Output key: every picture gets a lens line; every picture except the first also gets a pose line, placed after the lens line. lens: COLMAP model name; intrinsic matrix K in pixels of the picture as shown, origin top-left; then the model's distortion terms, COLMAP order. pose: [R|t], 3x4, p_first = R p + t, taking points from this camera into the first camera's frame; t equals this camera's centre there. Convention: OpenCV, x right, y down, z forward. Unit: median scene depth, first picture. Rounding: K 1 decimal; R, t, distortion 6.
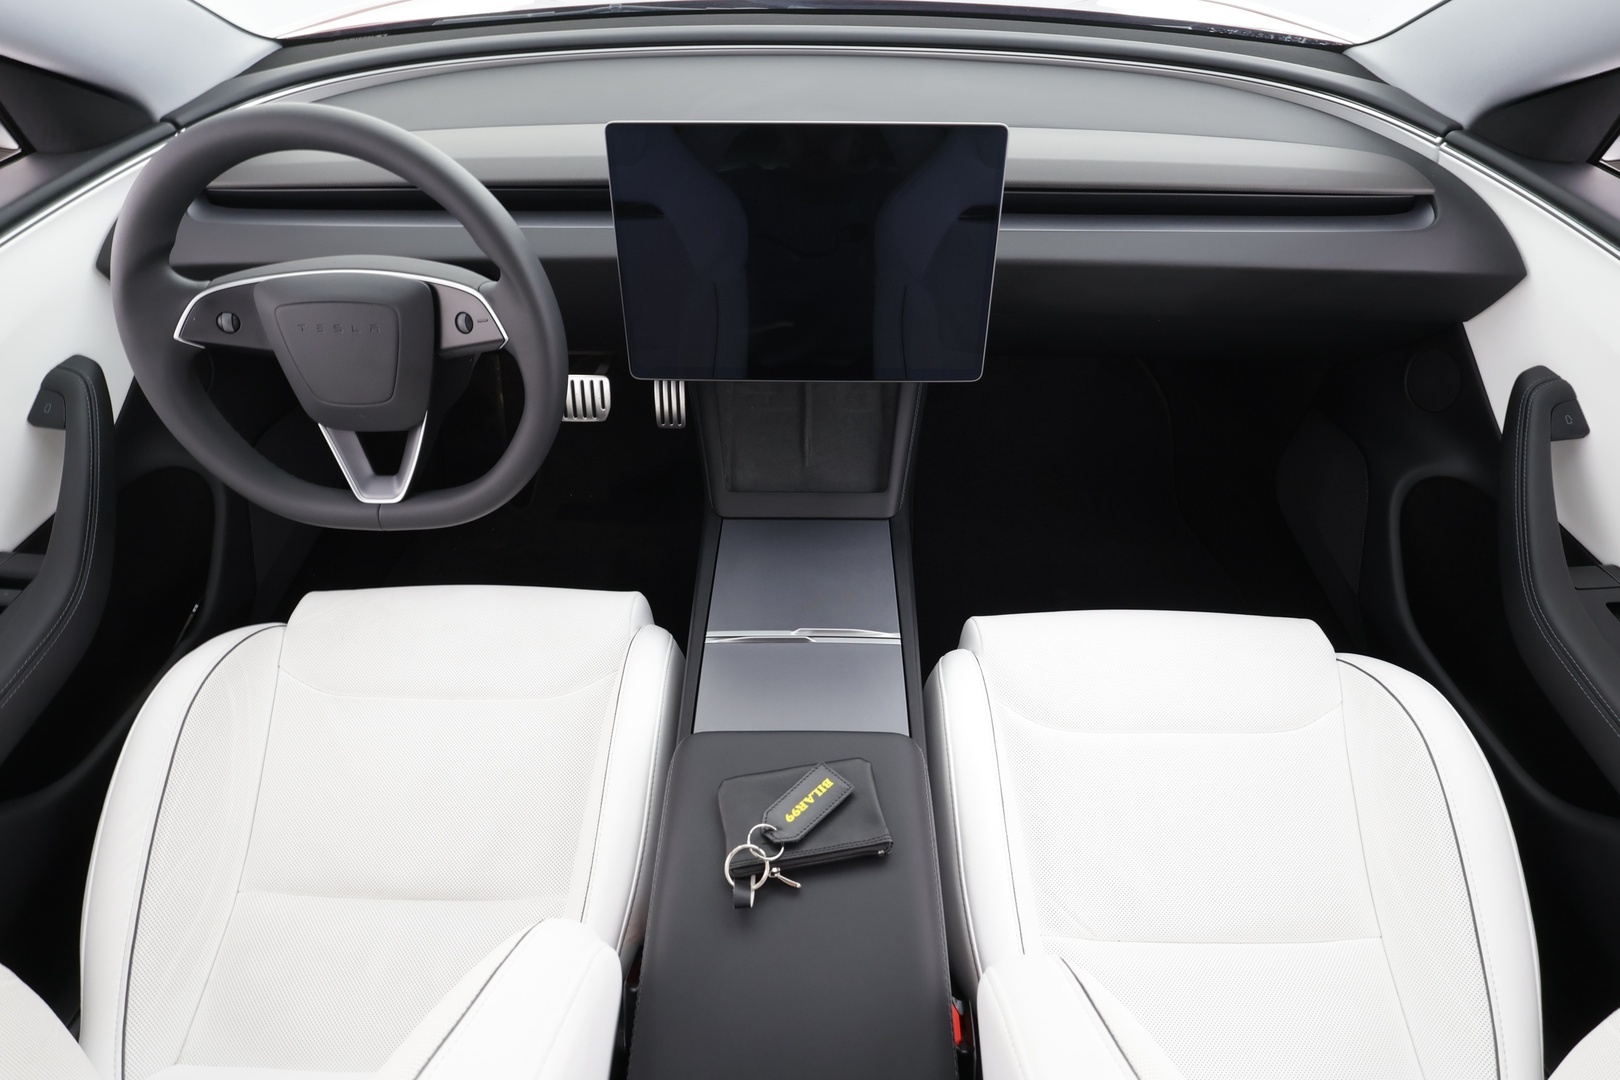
lens RADIAL K [[817.0, 0, 810.0], [0, 817.0, 540.0], [0, 0, 1]] dist [-0.014522, 0.000226]
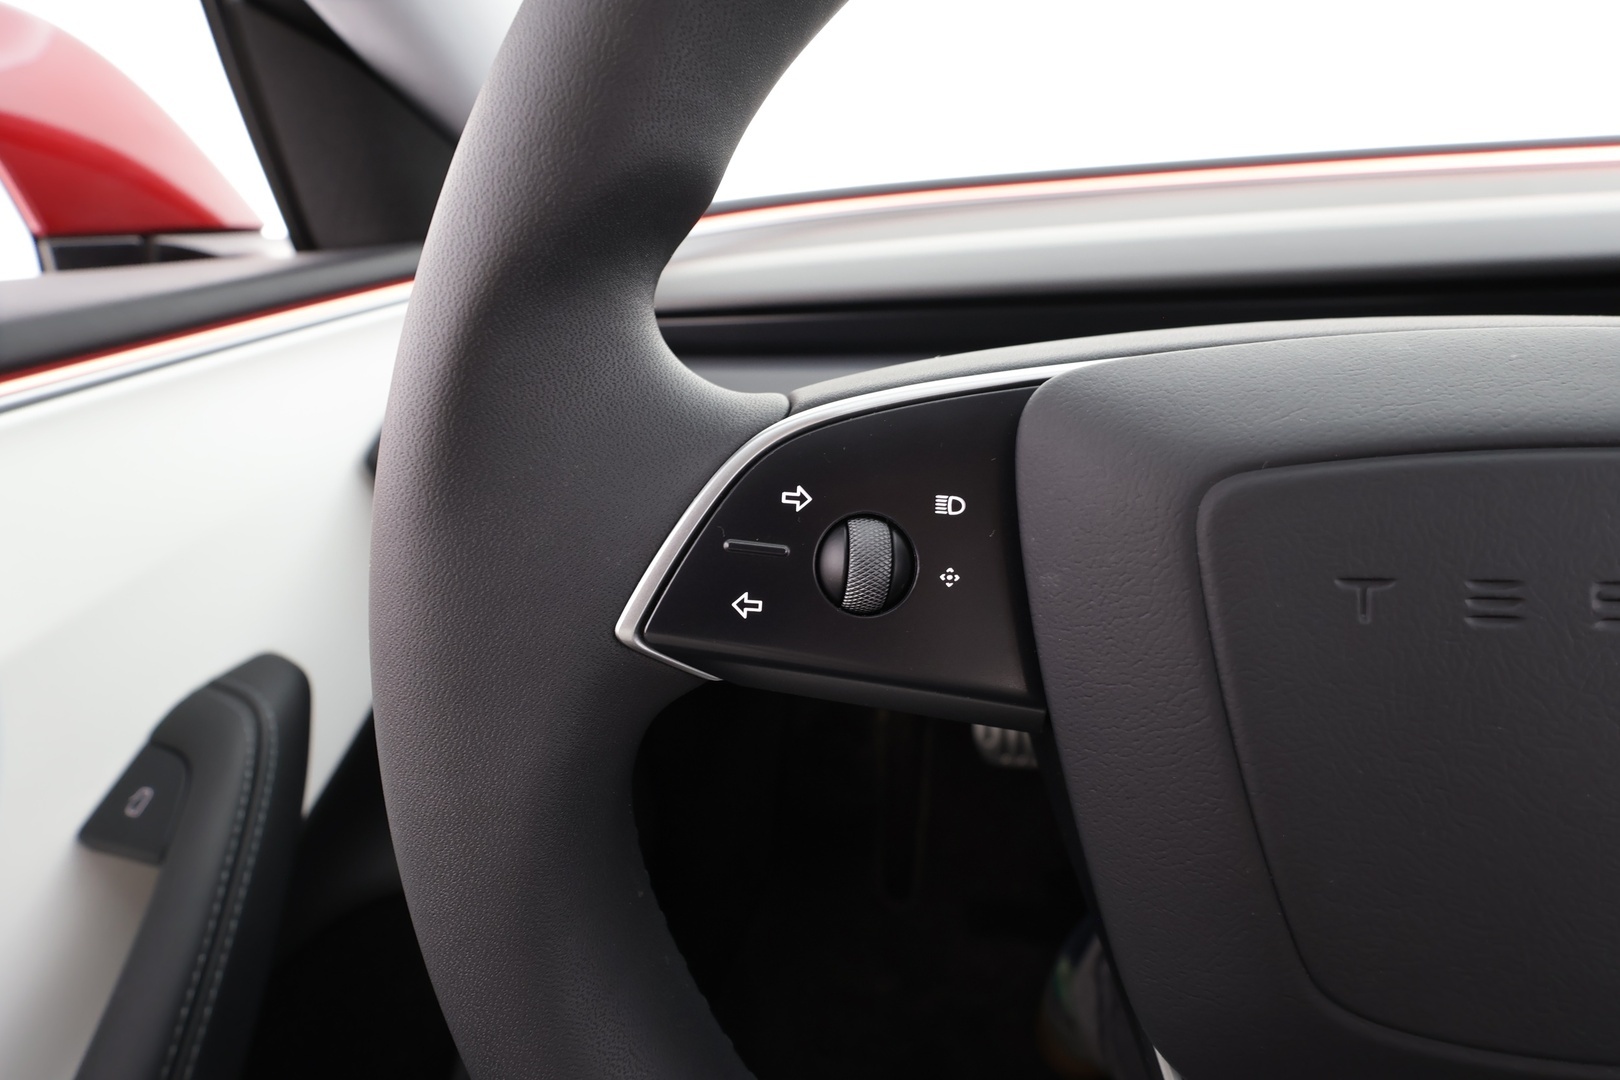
lens RADIAL K [[724.3, 0, 817.5], [0, 724.3, 563.6], [0, 0, 1]] dist [-0.001036, -0.000103]
pose [[0.991091, 0.002451, -0.133164, -0.591224], [-0.045768, 0.945210, -0.323239, -0.174035], [0.125075, 0.326453, 0.936901, 0.691031]]
